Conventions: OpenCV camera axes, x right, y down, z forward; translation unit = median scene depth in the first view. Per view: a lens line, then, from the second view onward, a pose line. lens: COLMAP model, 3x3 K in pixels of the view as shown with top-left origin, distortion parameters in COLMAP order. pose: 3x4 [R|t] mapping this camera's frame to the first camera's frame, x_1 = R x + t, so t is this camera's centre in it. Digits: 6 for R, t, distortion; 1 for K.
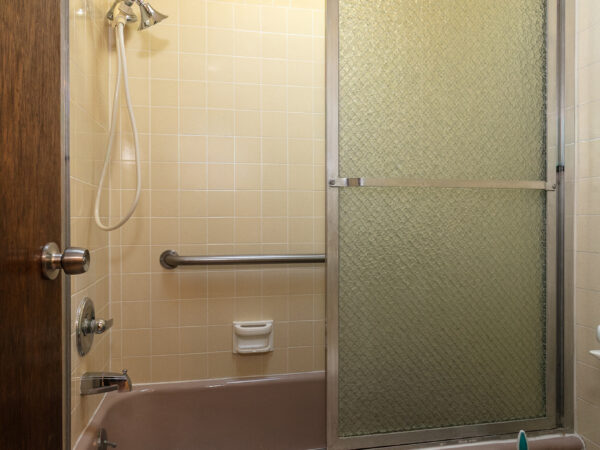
lens RADIAL K [[320.7, 0, 298.5], [0, 320.7, 216.3], [0, 0, 1]] dist [0.000563, 0.001534]
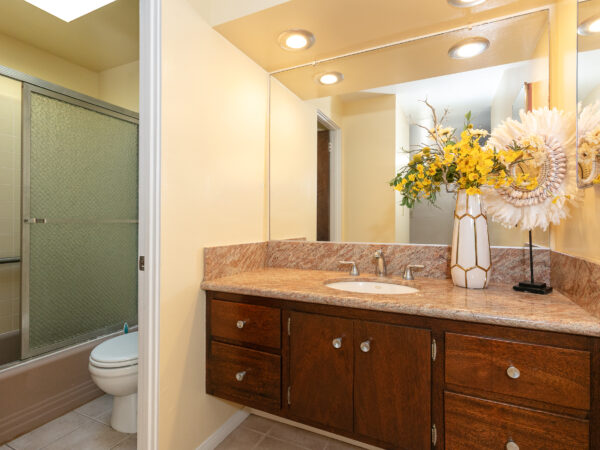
lens RADIAL K [[320.7, 0, 298.5], [0, 320.7, 216.3], [0, 0, 1]] dist [0.000563, 0.001534]
pose [[0.693539, 0.001075, 0.720418, -0.153453], [-0.022812, 0.999530, 0.020469, -0.207580], [-0.720057, -0.030631, 0.693238, -1.548810]]
